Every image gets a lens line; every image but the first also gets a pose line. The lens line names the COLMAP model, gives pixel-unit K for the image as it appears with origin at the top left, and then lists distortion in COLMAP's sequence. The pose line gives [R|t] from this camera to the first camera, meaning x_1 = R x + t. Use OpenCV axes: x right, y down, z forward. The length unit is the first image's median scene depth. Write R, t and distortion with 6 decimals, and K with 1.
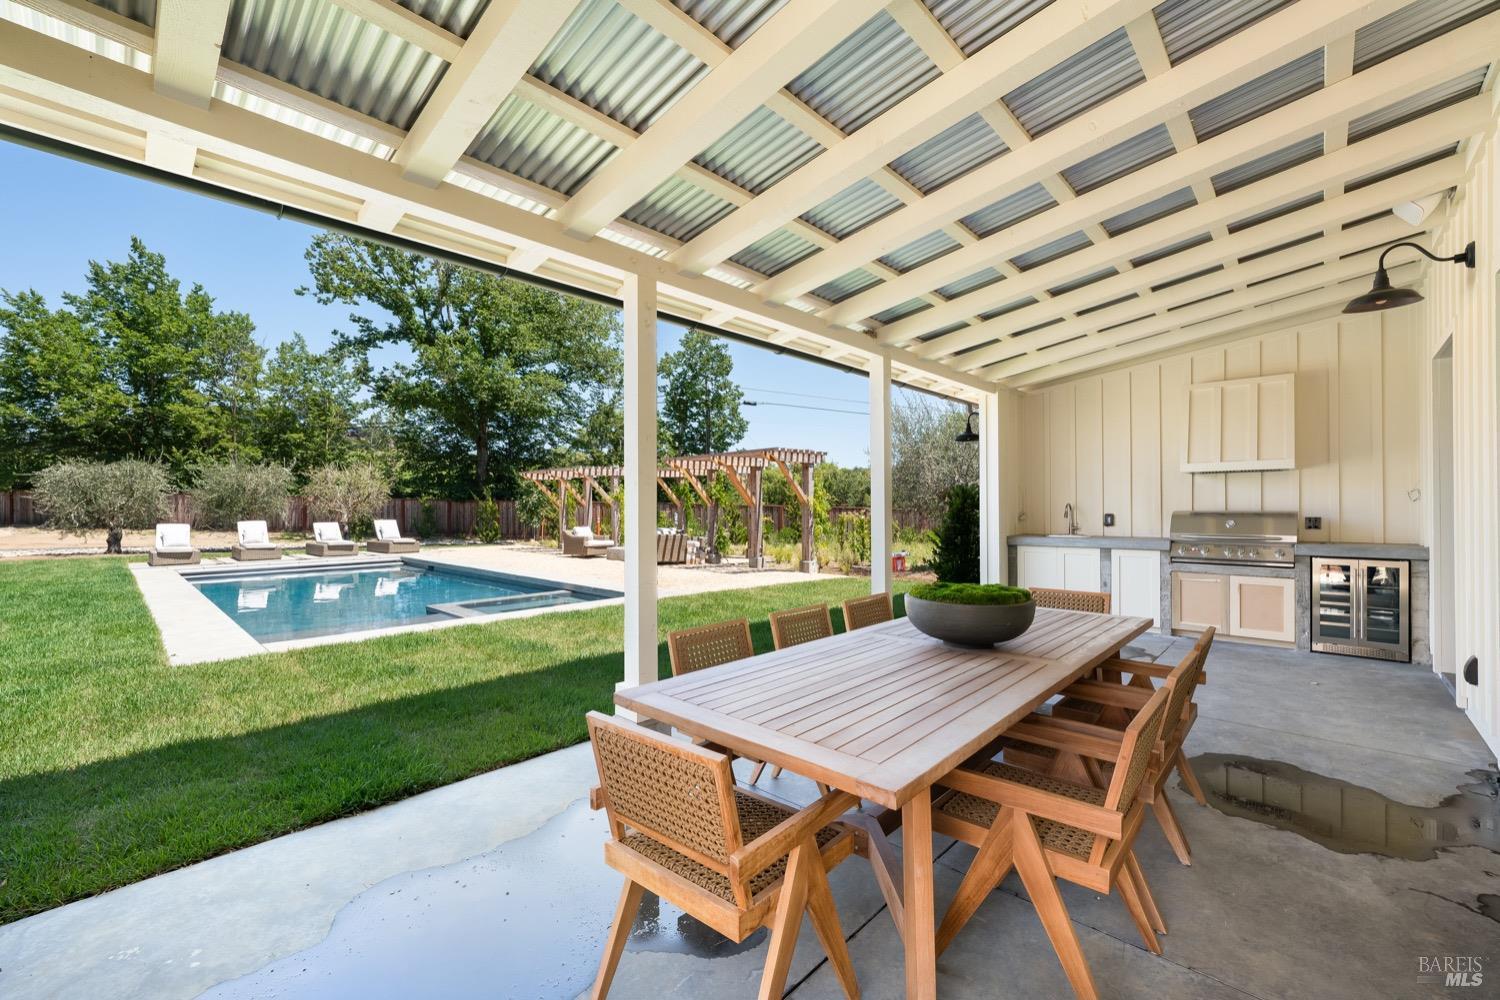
lens RADIAL K [[616.1, 0, 753.1], [0, 616.1, 503.0], [0, 0, 1]] dist [0.000487, -0.000015]
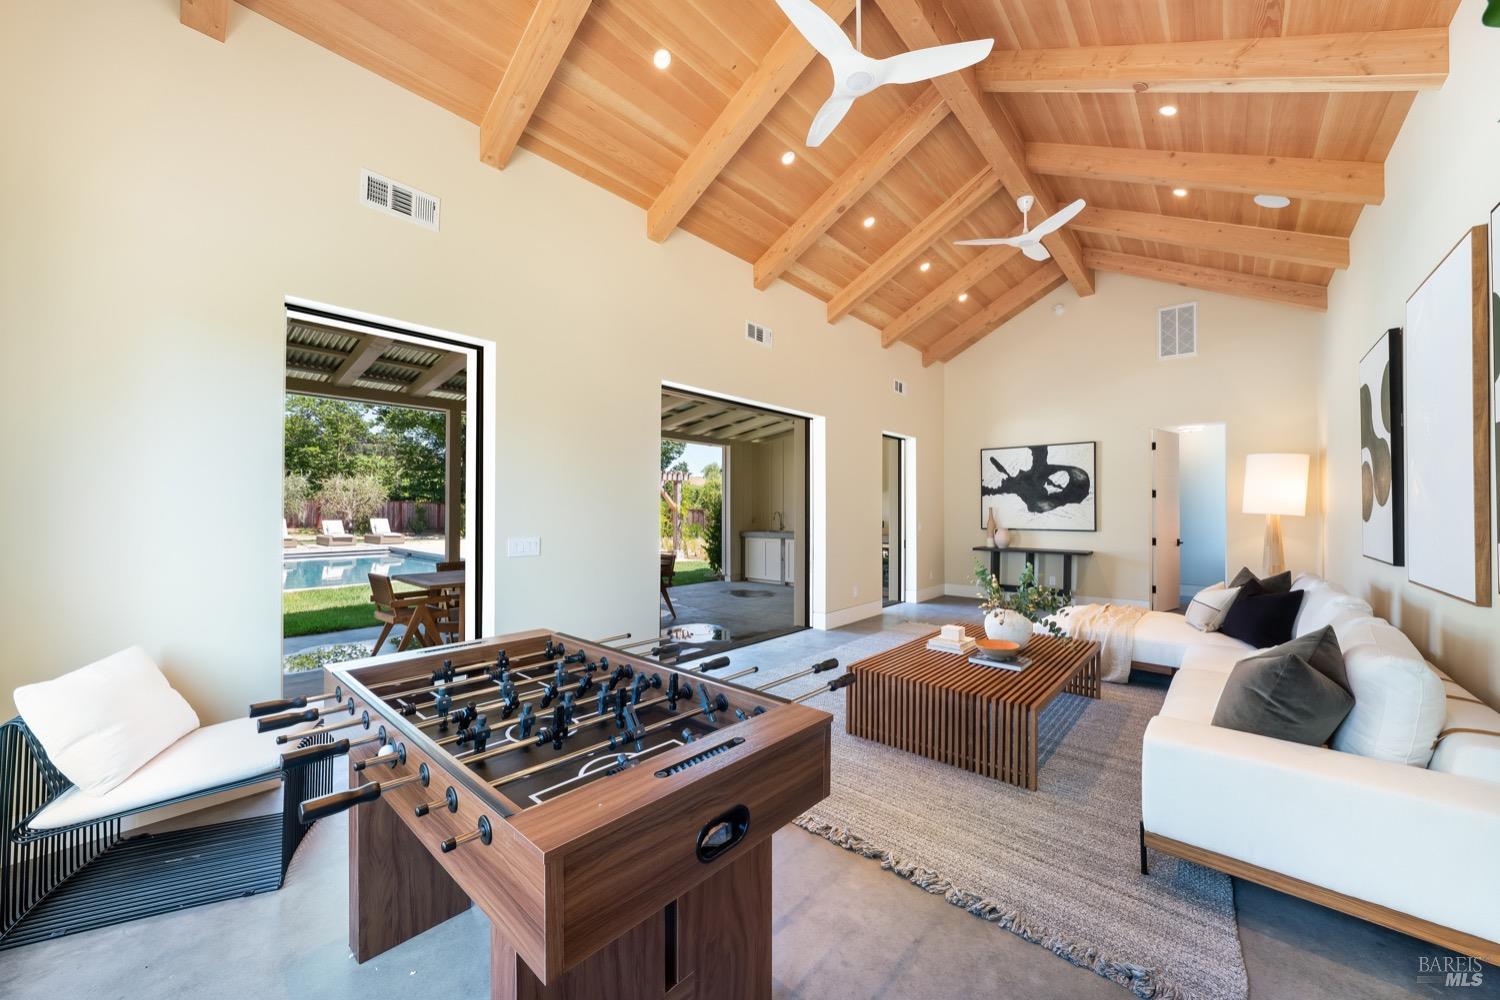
lens RADIAL K [[552.1, 0, 745.9], [0, 552.1, 503.8], [0, 0, 1]] dist [-0.000208, 0.000025]
pose [[0.999716, 0.007134, 0.022736, 0.125645], [-0.007069, 0.999971, -0.002925, -0.005214], [-0.022756, 0.002763, 0.999737, -0.153136]]
